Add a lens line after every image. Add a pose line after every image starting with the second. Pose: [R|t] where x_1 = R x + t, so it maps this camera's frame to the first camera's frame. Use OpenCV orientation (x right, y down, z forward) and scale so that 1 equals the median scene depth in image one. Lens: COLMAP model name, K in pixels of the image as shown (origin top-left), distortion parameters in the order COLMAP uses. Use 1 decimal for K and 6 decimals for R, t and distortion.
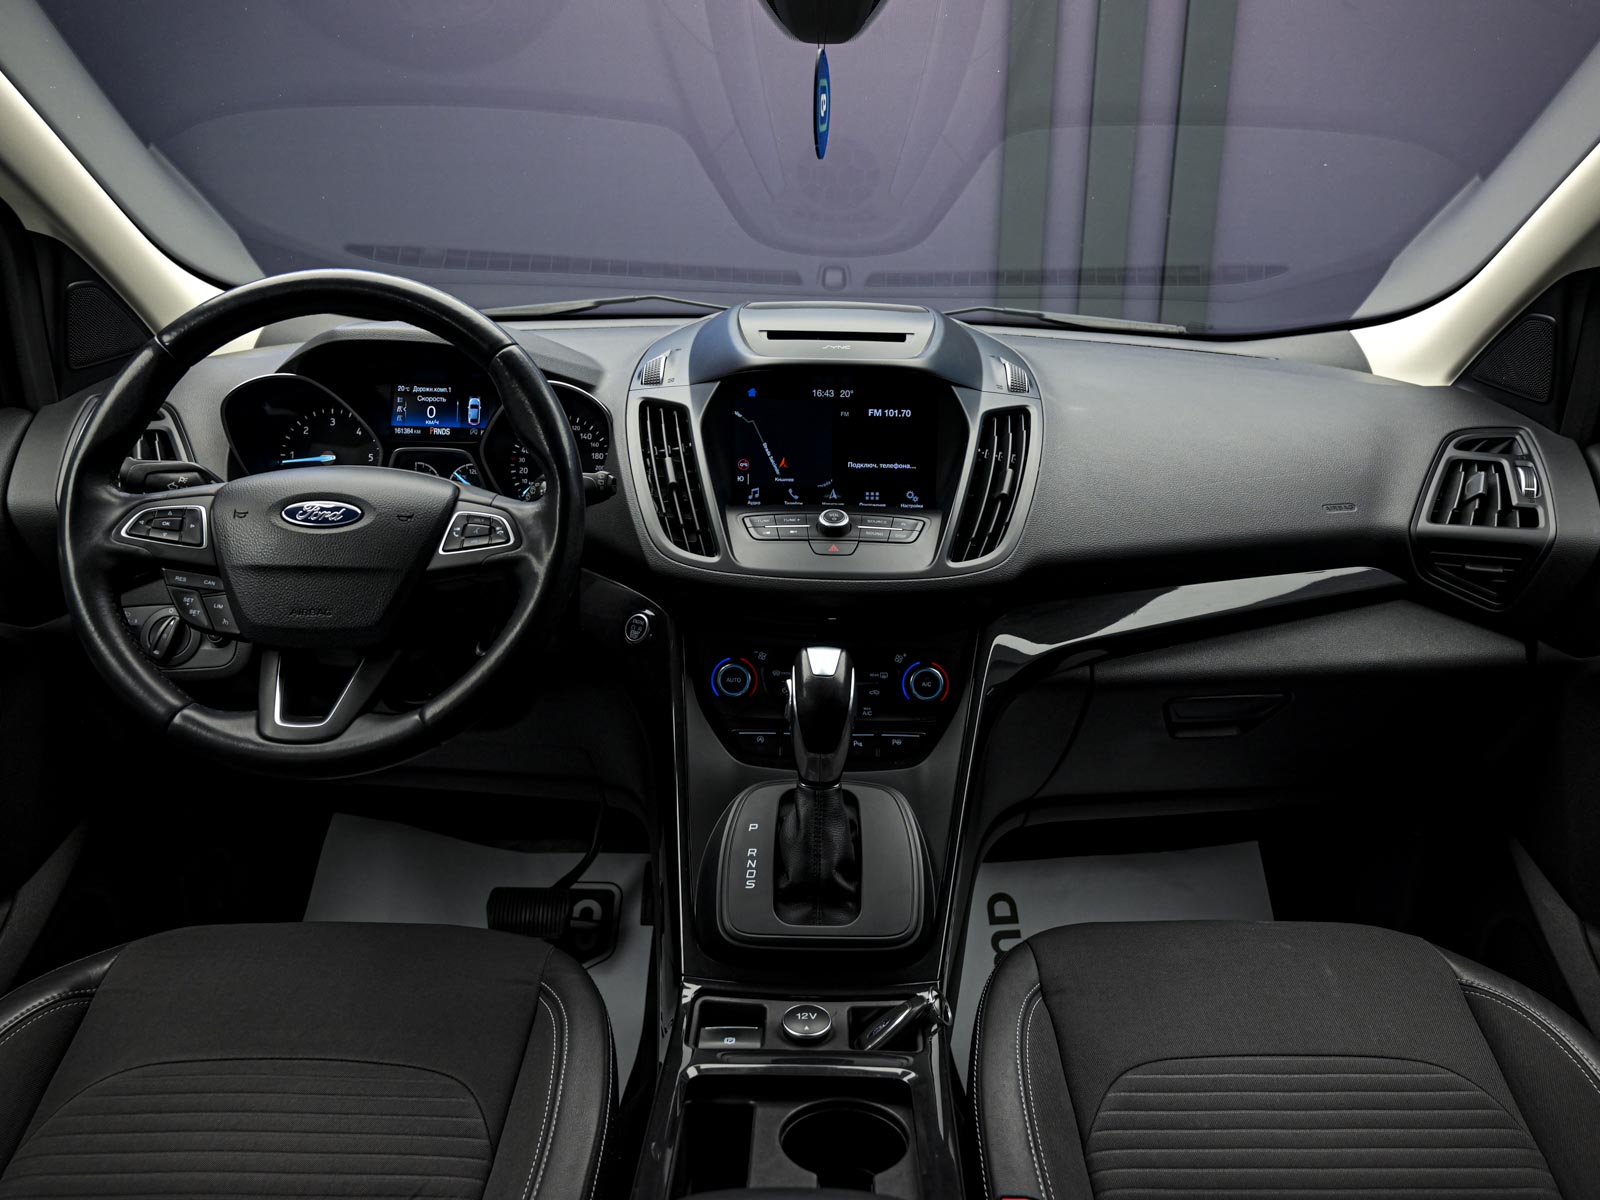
lens RADIAL K [[1316.9, 0, 837.5], [0, 1316.9, 590.6], [0, 0, 1]] dist [-0.034508, 0.001604]
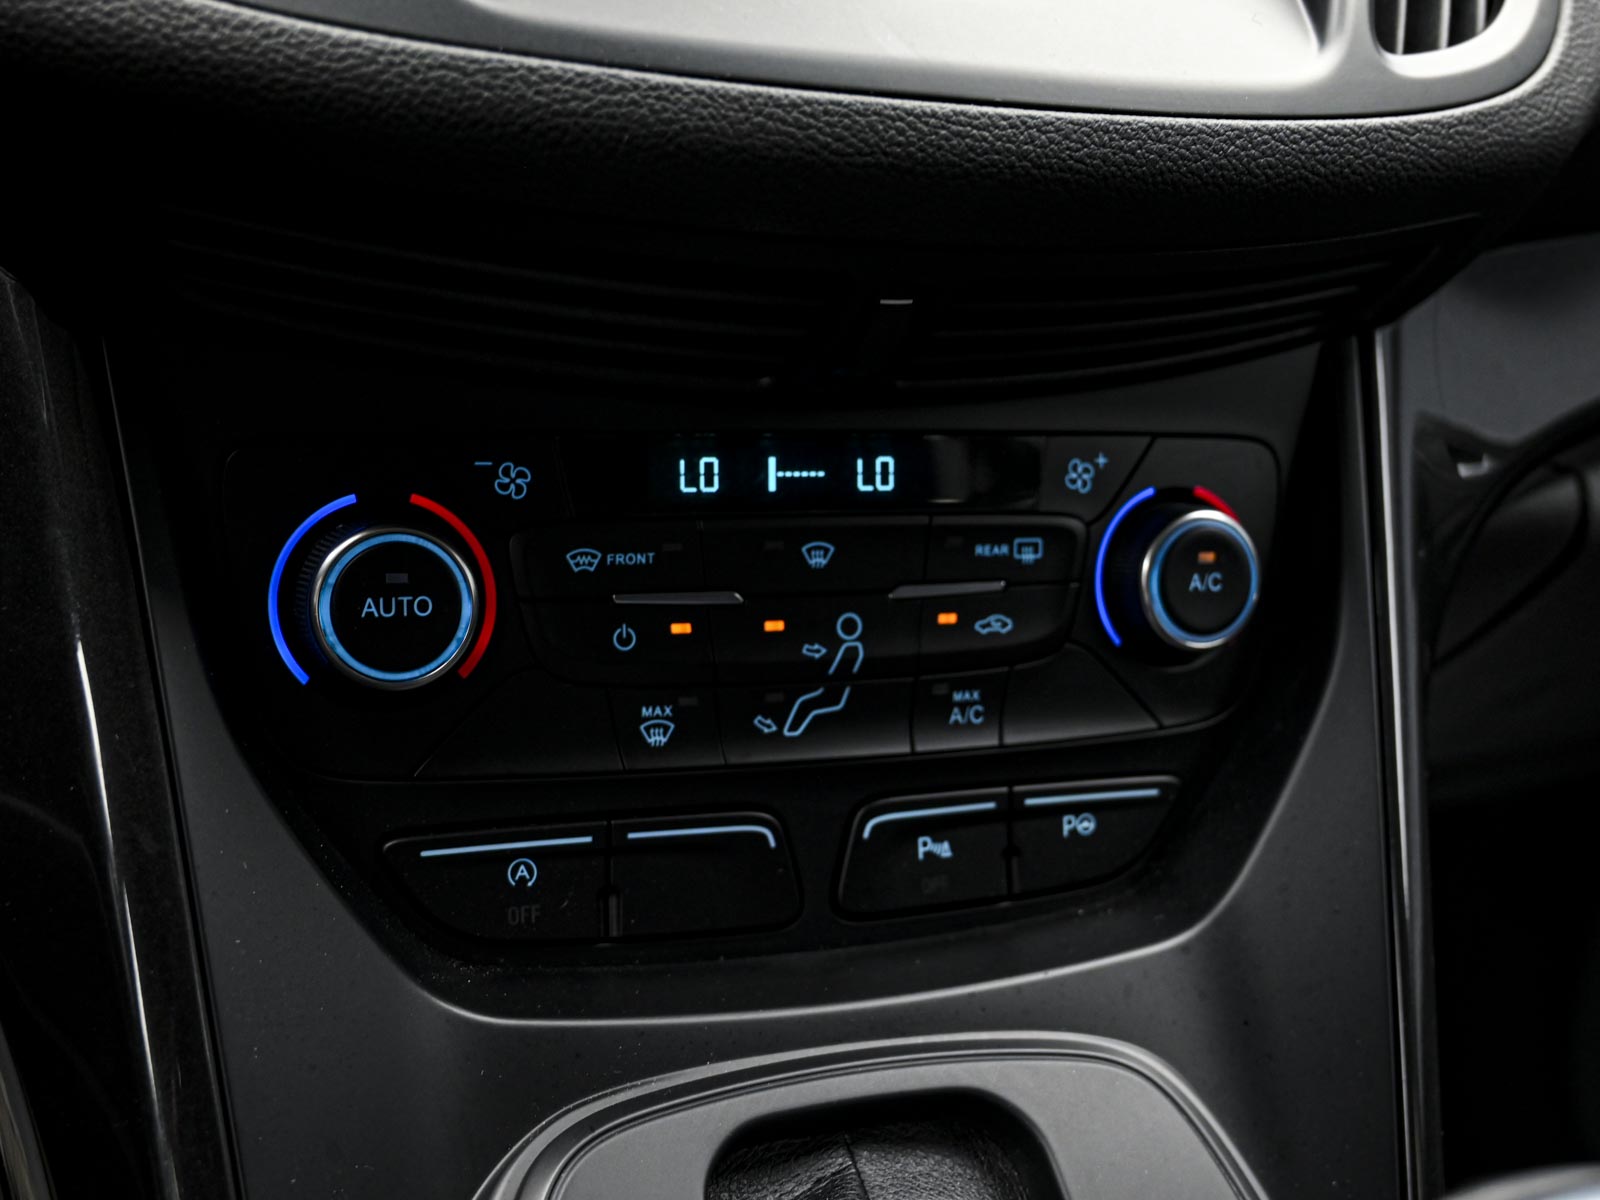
lens RADIAL K [[1975.1, 0, 803.9], [0, 1975.1, 601.0], [0, 0, 1]] dist [-0.012946, 0.000000]
pose [[0.926421, -0.050074, 0.373145, -0.135064], [-0.008746, 0.987986, 0.154296, 0.020063], [-0.376388, -0.146207, 0.914853, 0.705645]]
